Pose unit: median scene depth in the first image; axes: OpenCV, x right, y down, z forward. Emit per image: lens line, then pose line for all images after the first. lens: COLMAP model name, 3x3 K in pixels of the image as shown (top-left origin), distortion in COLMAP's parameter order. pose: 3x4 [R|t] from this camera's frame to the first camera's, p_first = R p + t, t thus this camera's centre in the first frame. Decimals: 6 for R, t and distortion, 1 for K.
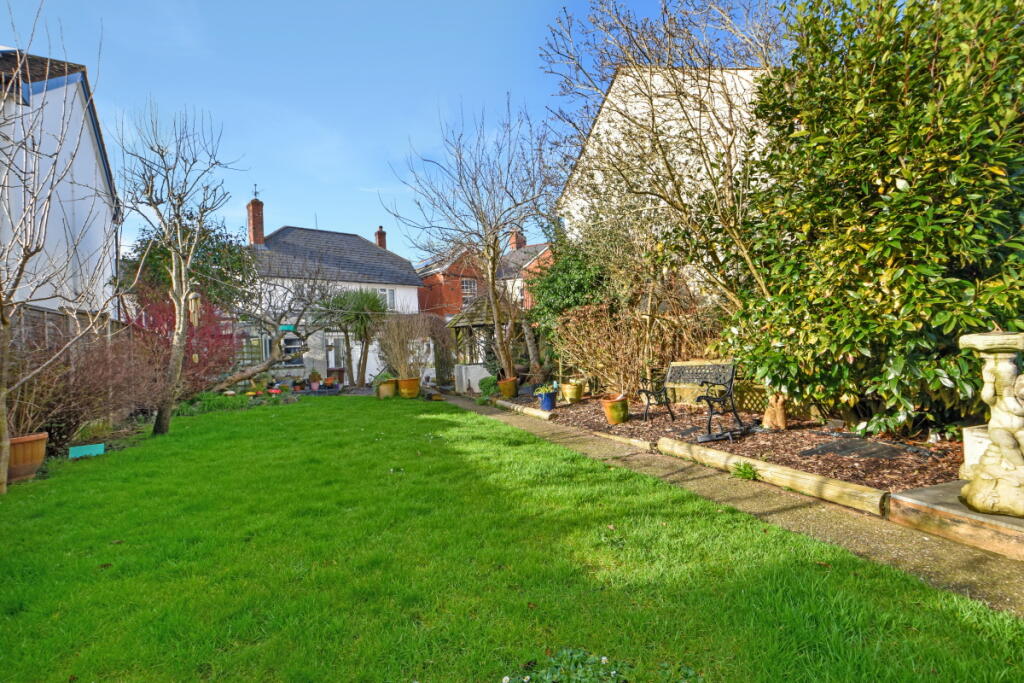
lens RADIAL K [[486.9, 0, 482.4], [0, 486.9, 344.8], [0, 0, 1]] dist [0.000530, -0.000222]
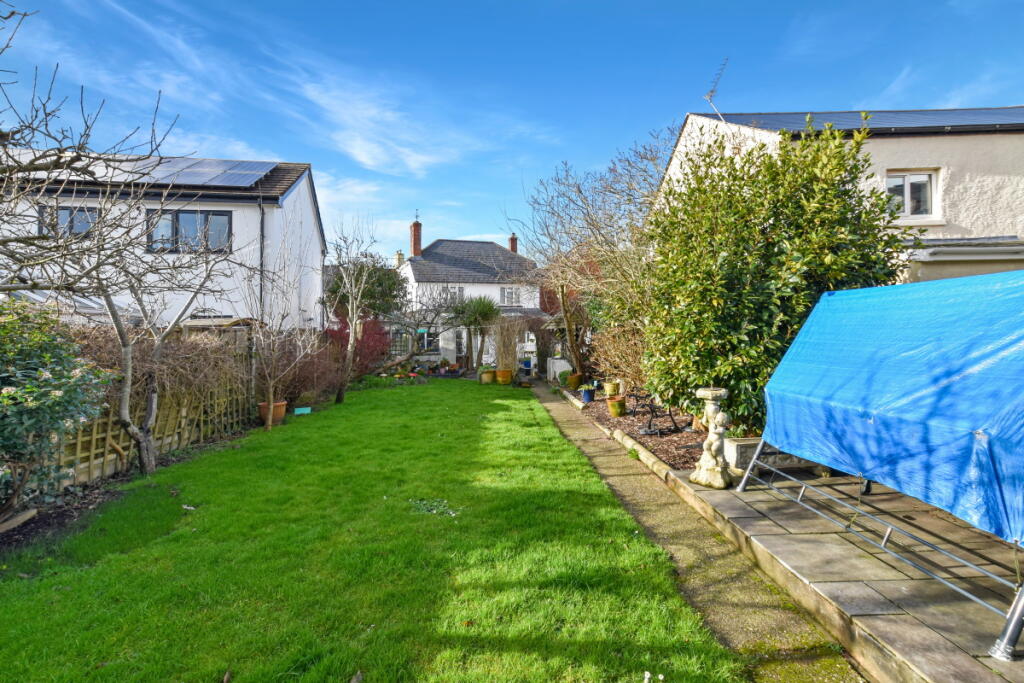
lens RADIAL K [[455.6, 0, 498.8], [0, 455.6, 302.7], [0, 0, 1]] dist [0.001950, 0.000271]
pose [[0.961093, 0.007171, -0.276133, 0.235673], [-0.018815, 0.999041, -0.039542, -0.085551], [0.275584, 0.043199, 0.960306, -0.296541]]
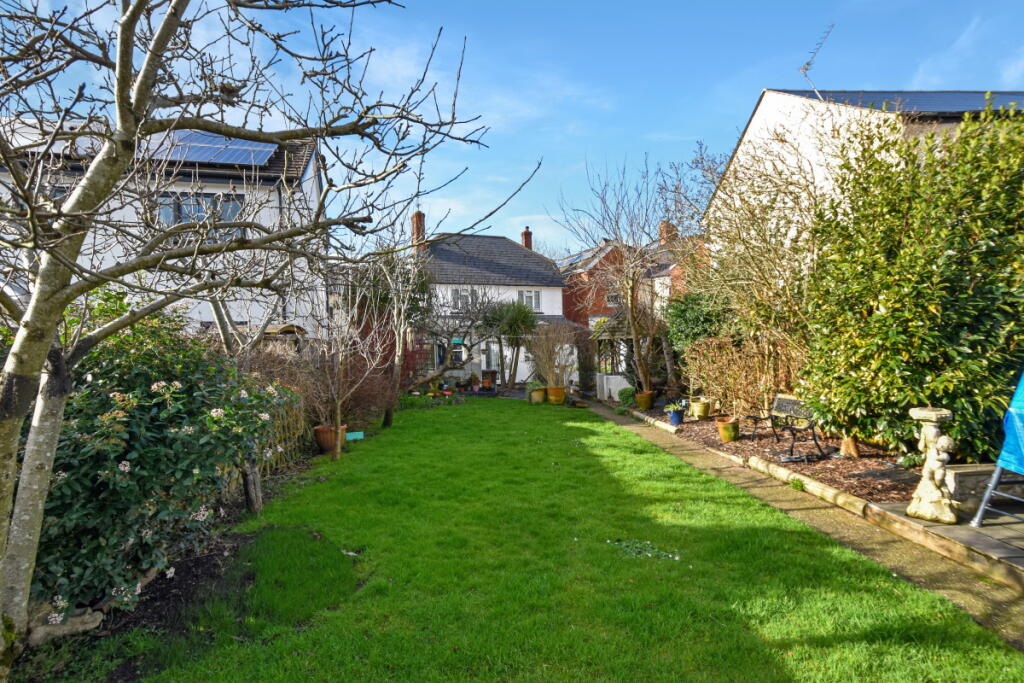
lens RADIAL K [[536.2, 0, 495.6], [0, 536.2, 320.3], [0, 0, 1]] dist [-0.001752, -0.000801]
pose [[0.969231, 0.016507, -0.245600, 0.025207], [-0.021568, 0.999607, -0.017933, -0.080803], [0.245208, 0.022678, 0.969205, -0.347057]]
